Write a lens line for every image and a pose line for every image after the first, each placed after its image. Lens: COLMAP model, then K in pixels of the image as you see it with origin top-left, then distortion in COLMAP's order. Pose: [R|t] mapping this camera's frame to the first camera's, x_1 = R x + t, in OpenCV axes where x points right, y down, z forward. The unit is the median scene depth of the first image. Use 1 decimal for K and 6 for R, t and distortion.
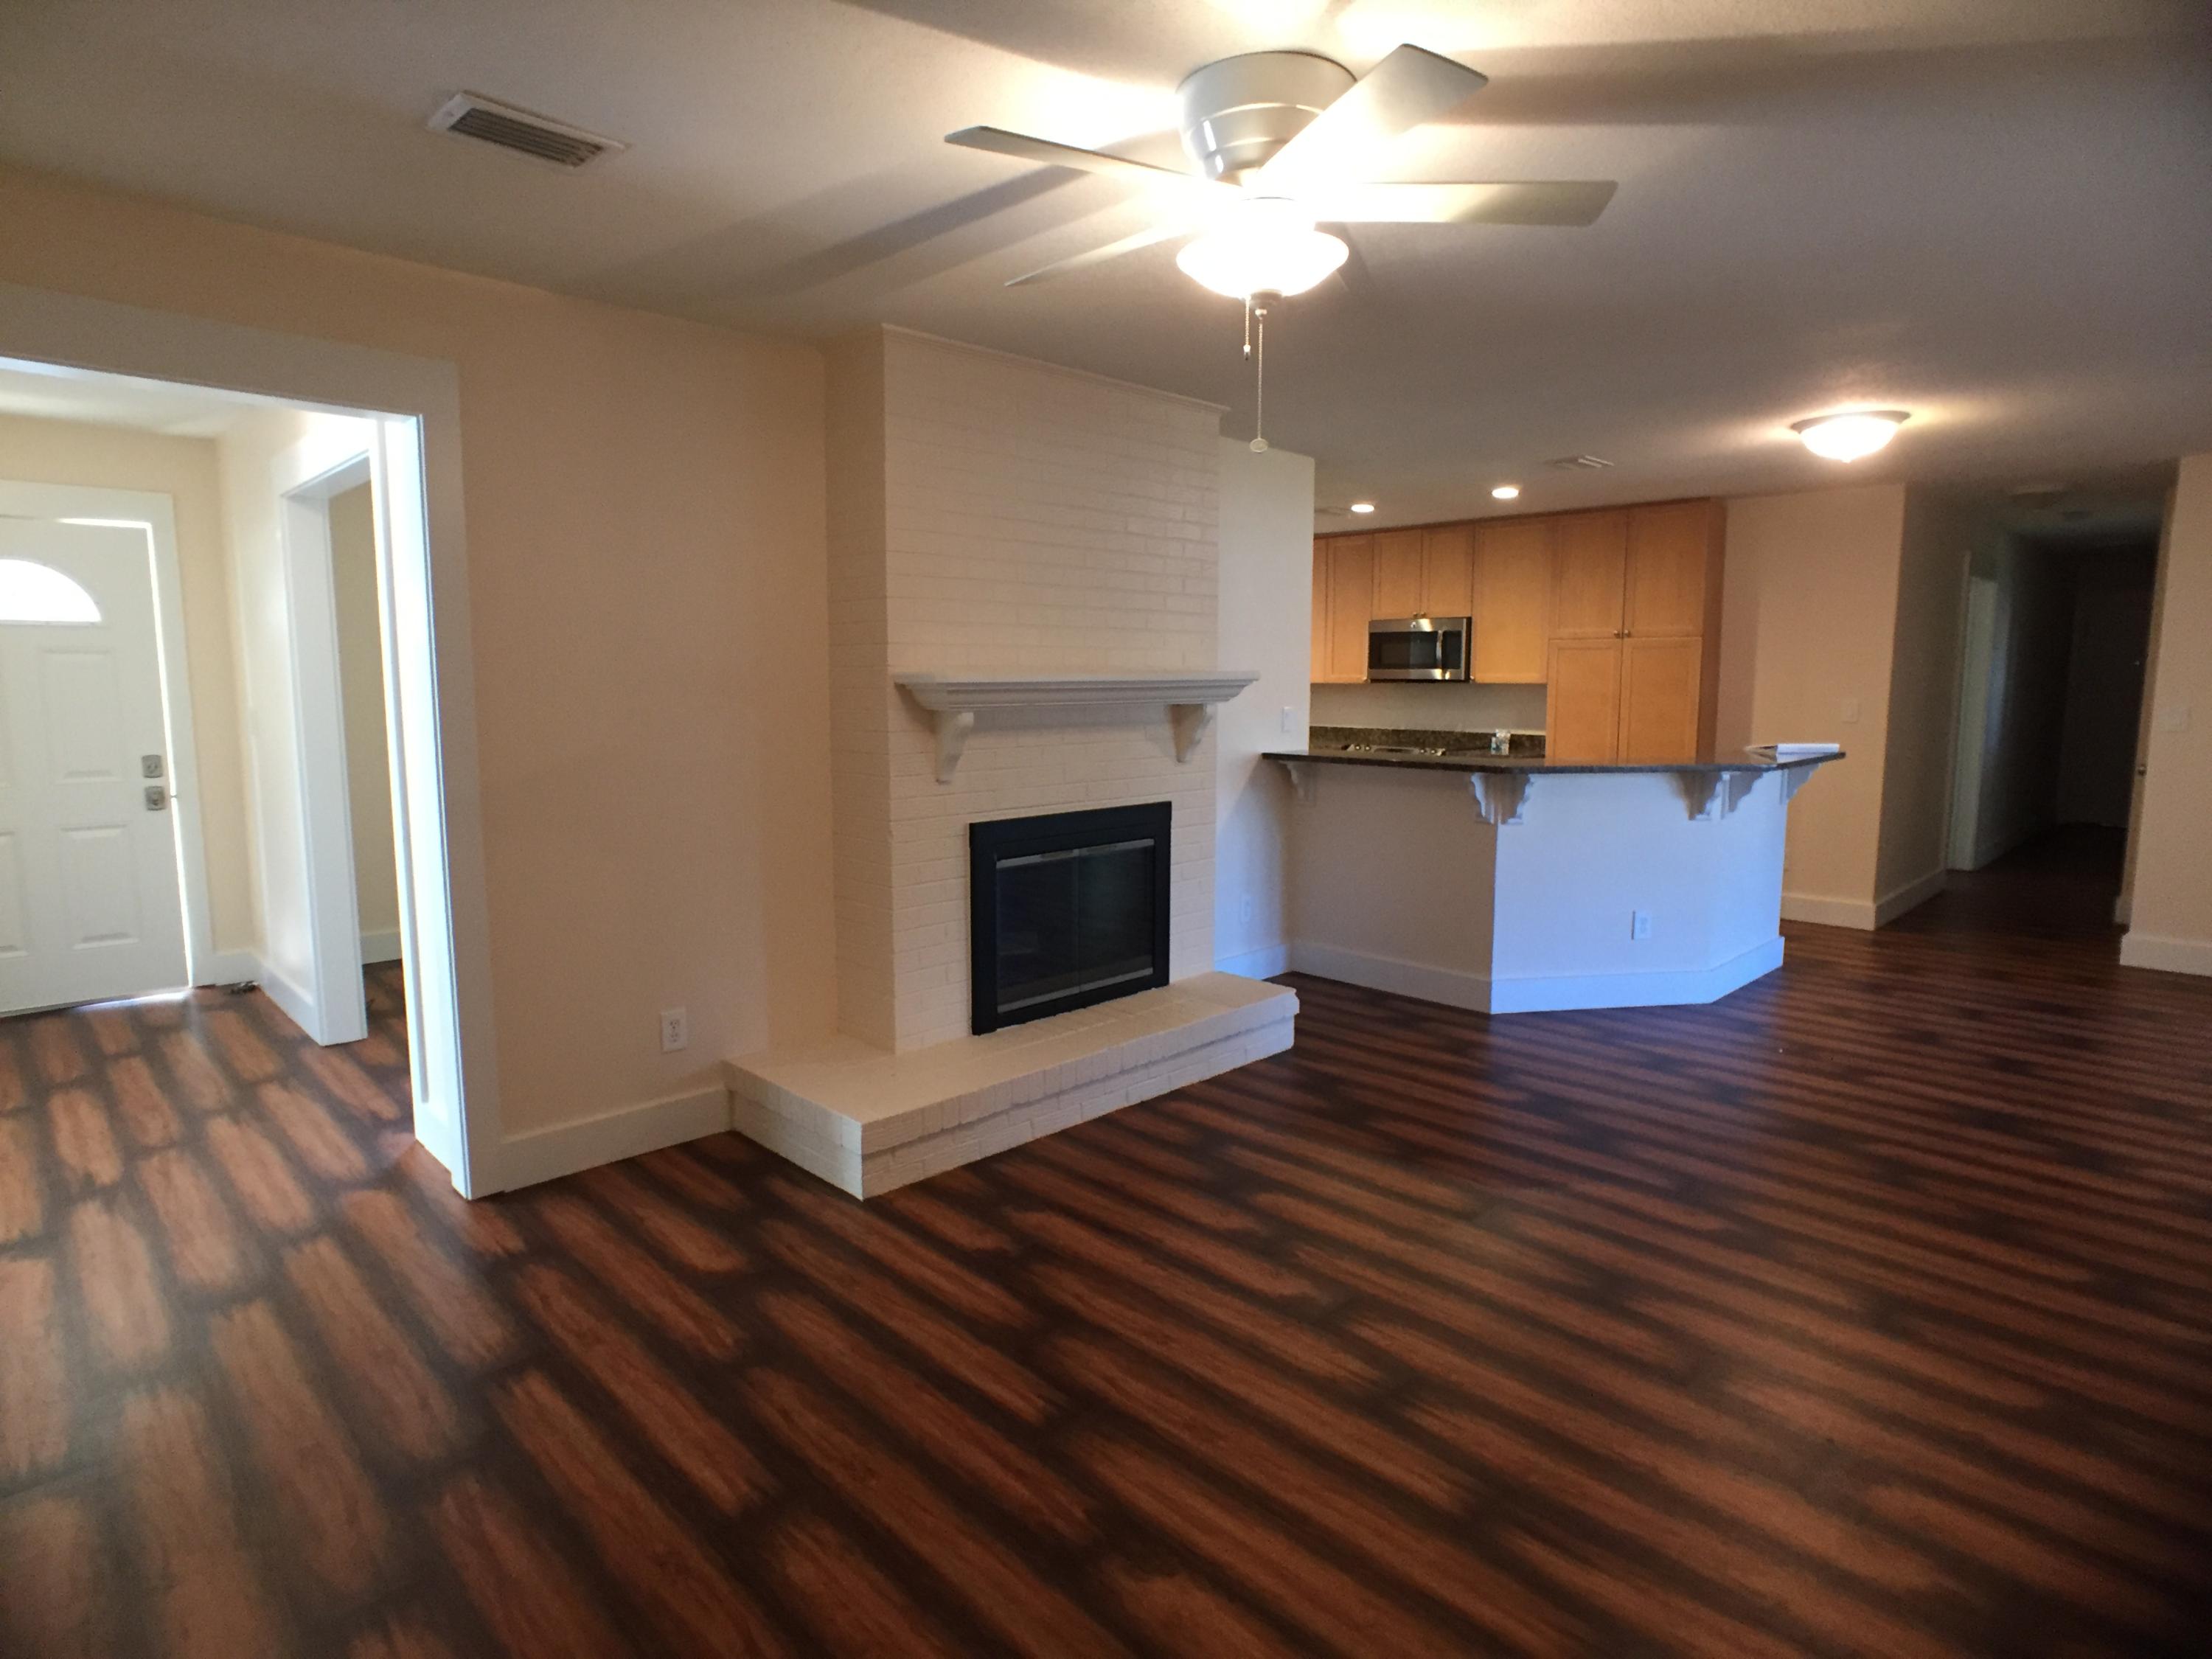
lens RADIAL K [[1190.8, 0, 1094.3], [0, 1190.8, 811.0], [0, 0, 1]] dist [-0.026956, 0.020807]
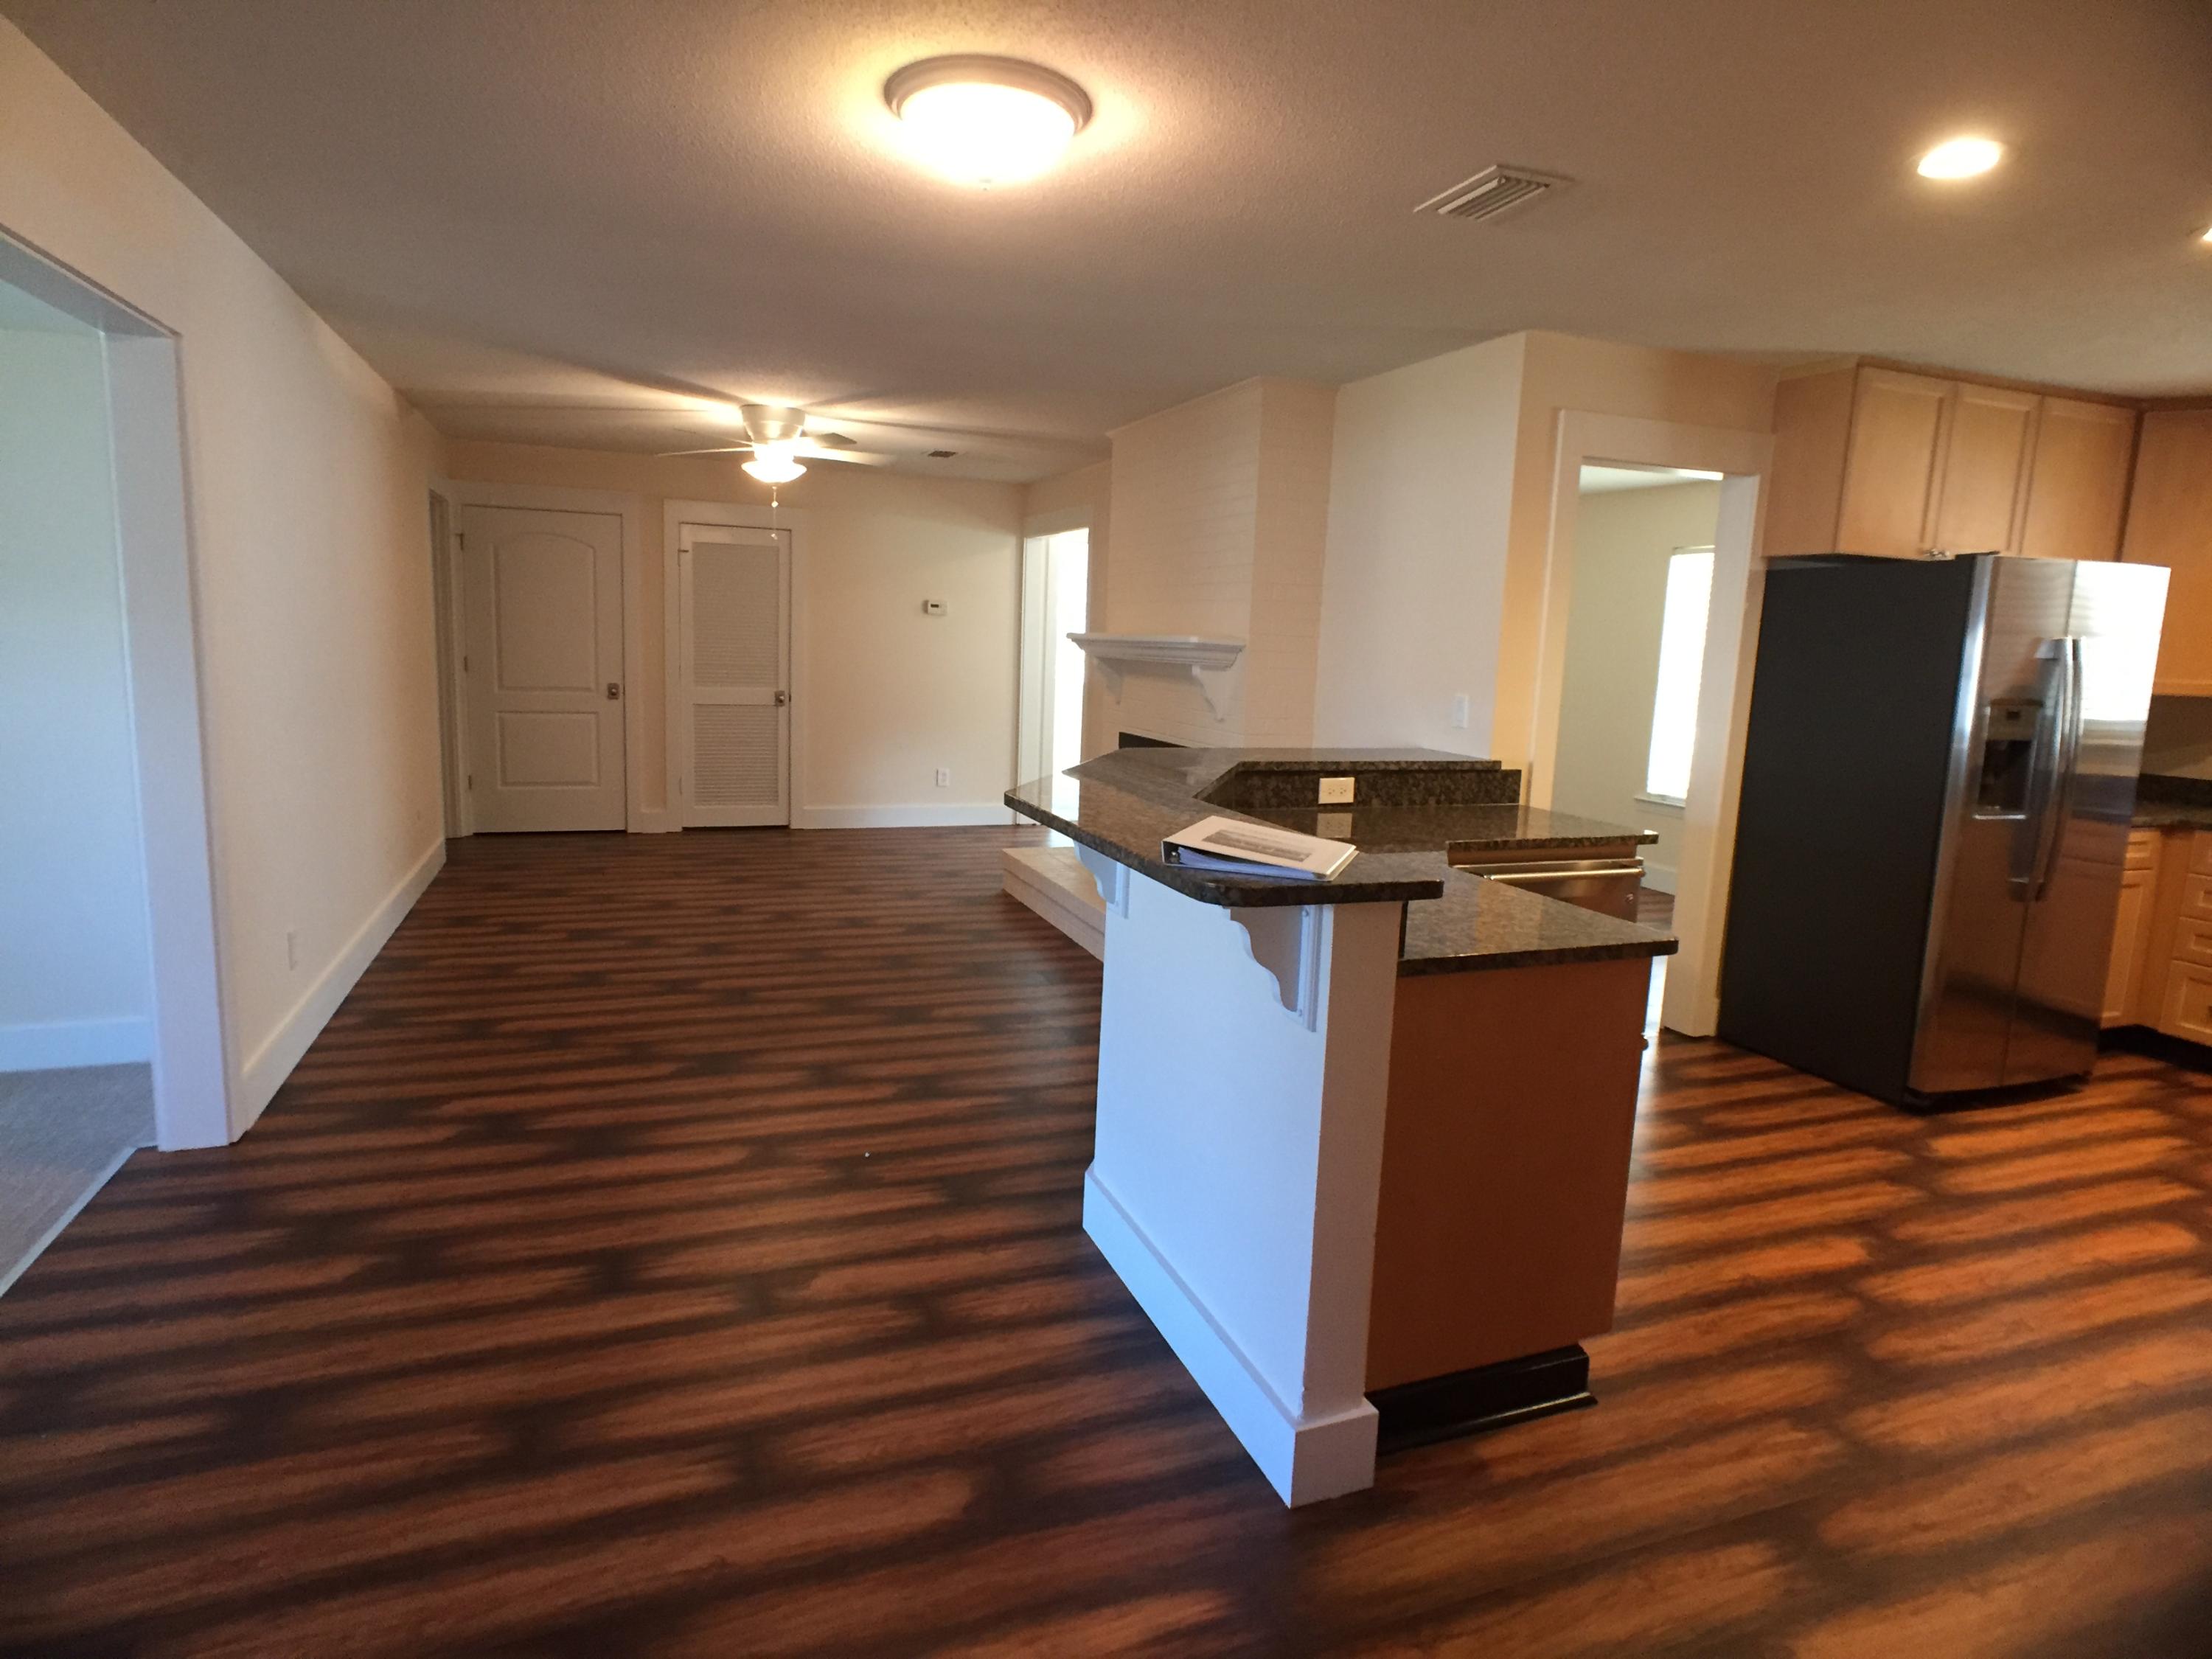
lens RADIAL K [[1190.8, 0, 1096.4], [0, 1190.8, 811.0], [0, 0, 1]] dist [-0.026956, 0.020807]
pose [[-0.385964, 0.128809, -0.913477, 1.315592], [-0.134010, 0.971872, 0.193666, -0.183323], [0.912728, 0.197163, -0.357846, 1.520790]]
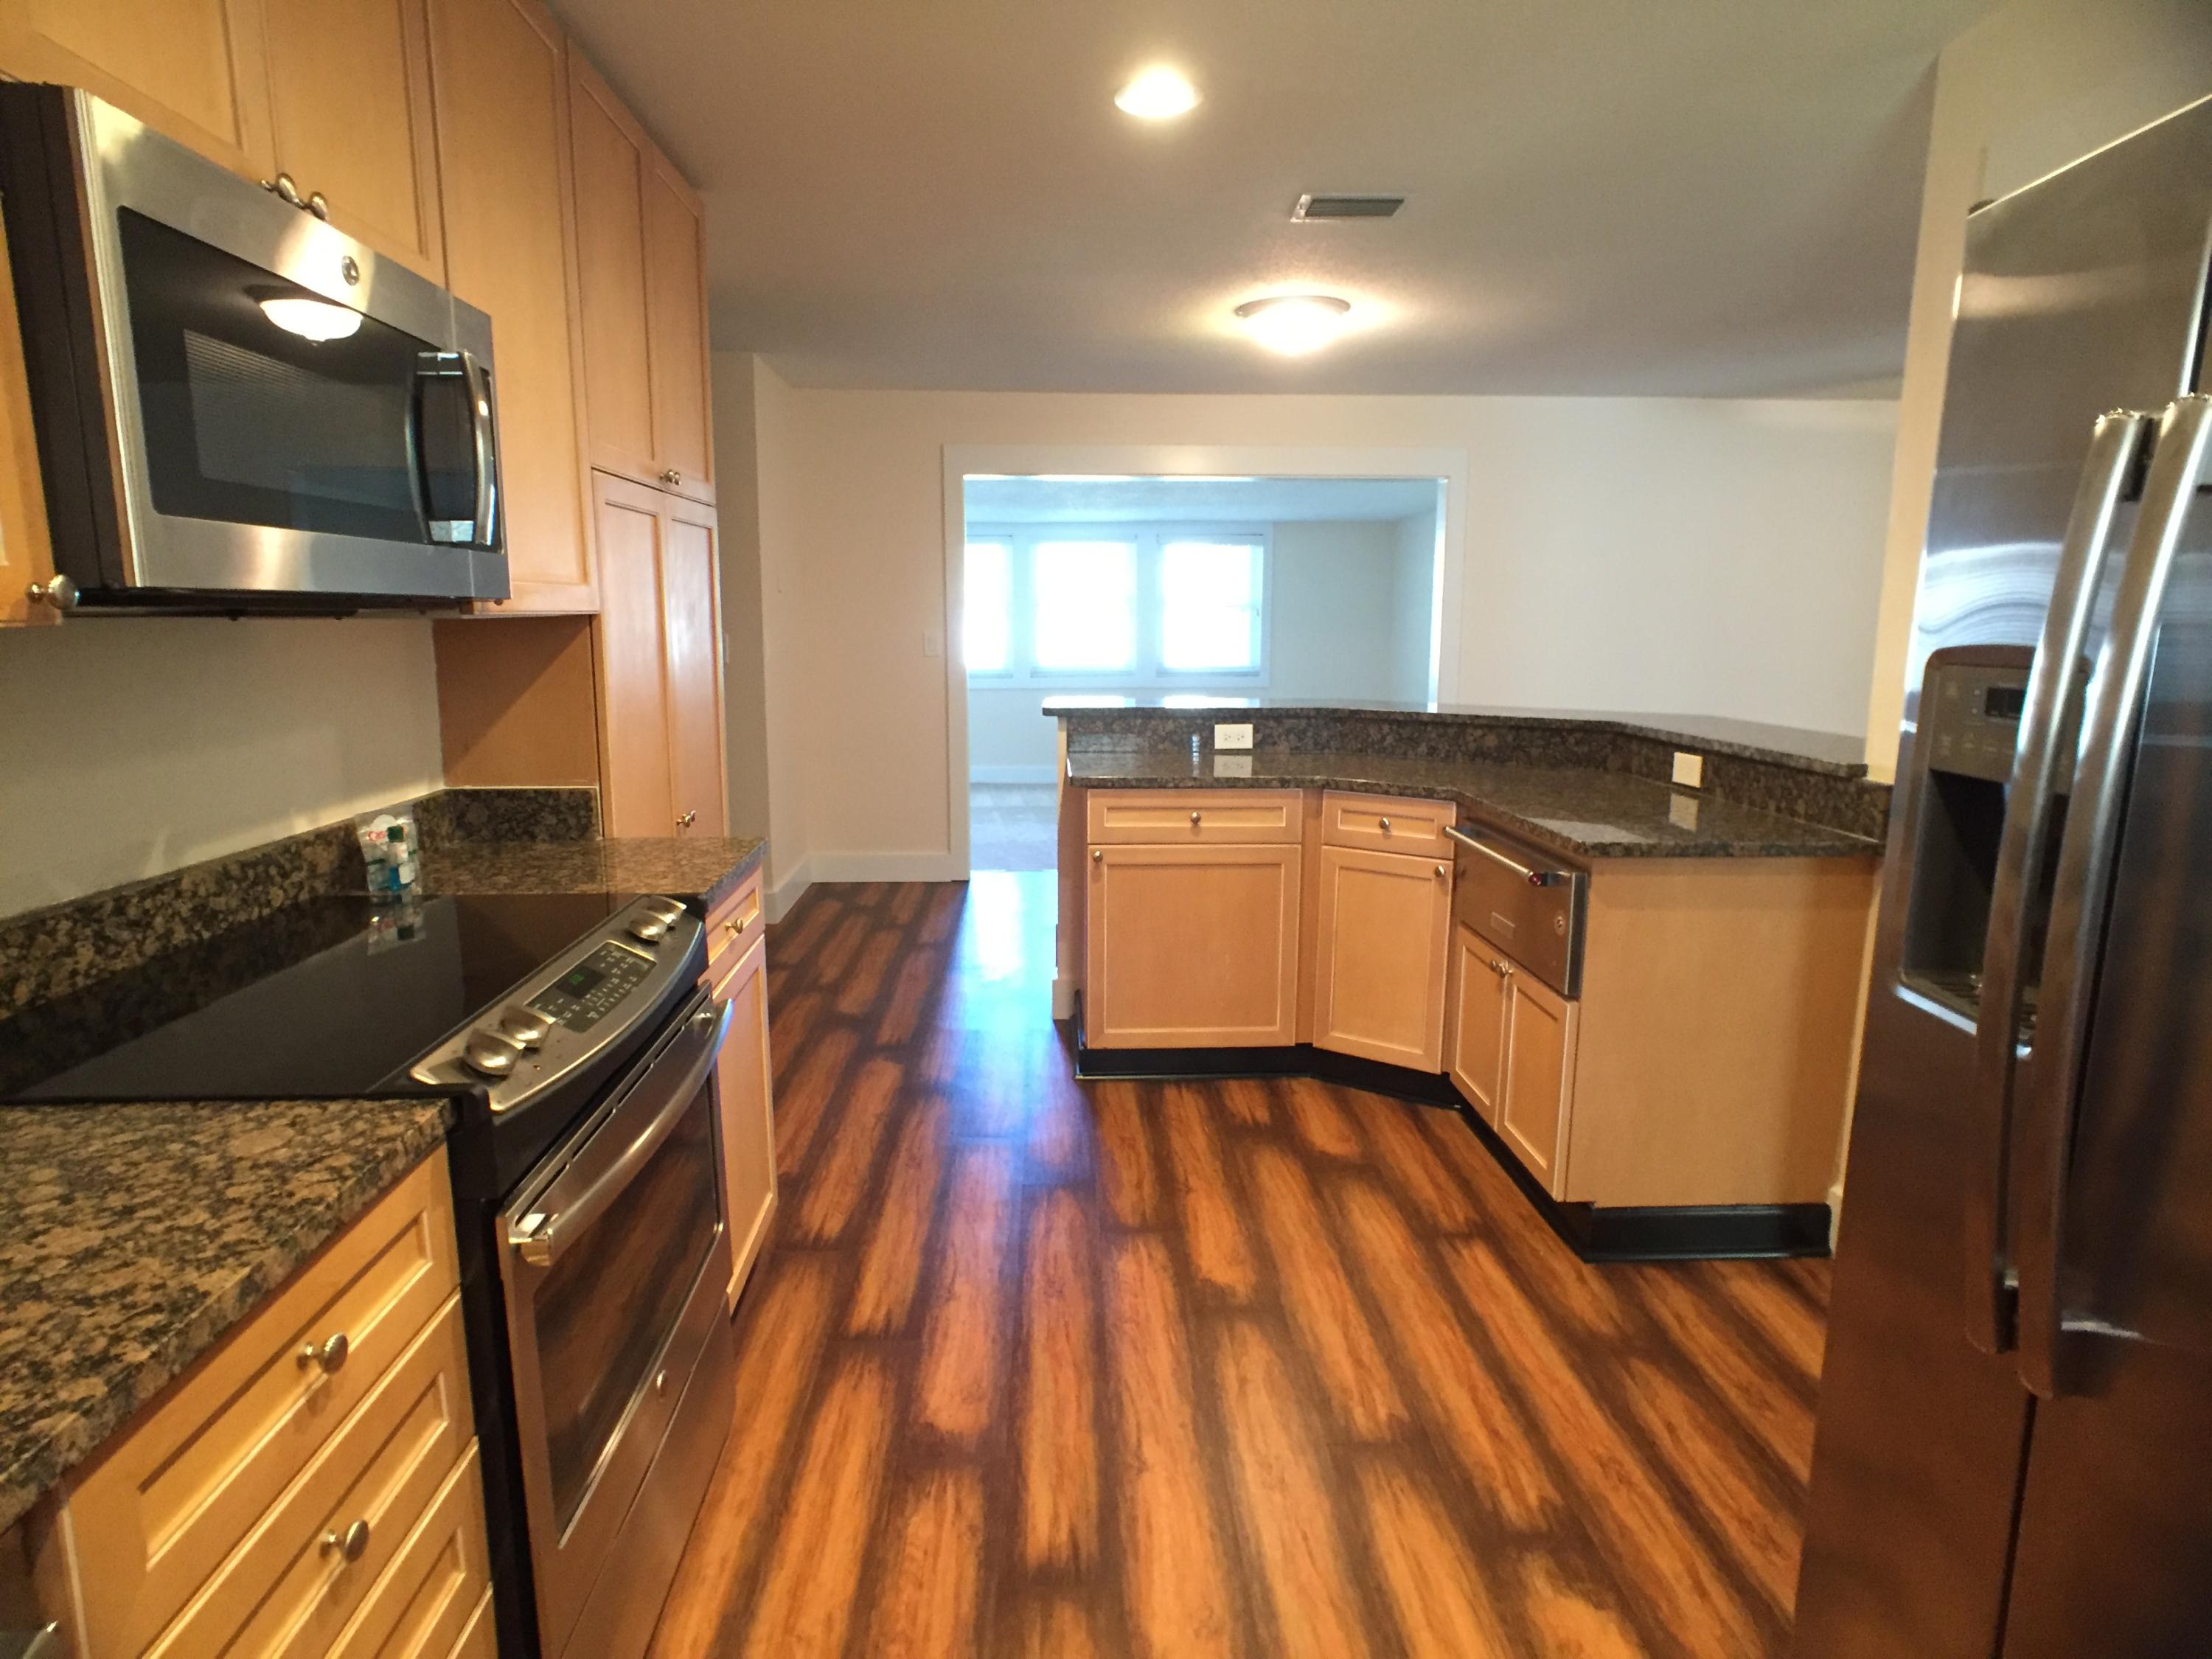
lens RADIAL K [[1190.8, 0, 1096.1], [0, 1190.8, 824.0], [0, 0, 1]] dist [-0.026956, 0.020807]
pose [[-0.756408, -0.105453, 0.645544, 0.151283], [0.076340, 0.965942, 0.247243, -0.231702], [-0.649630, 0.236297, -0.722595, 2.192037]]
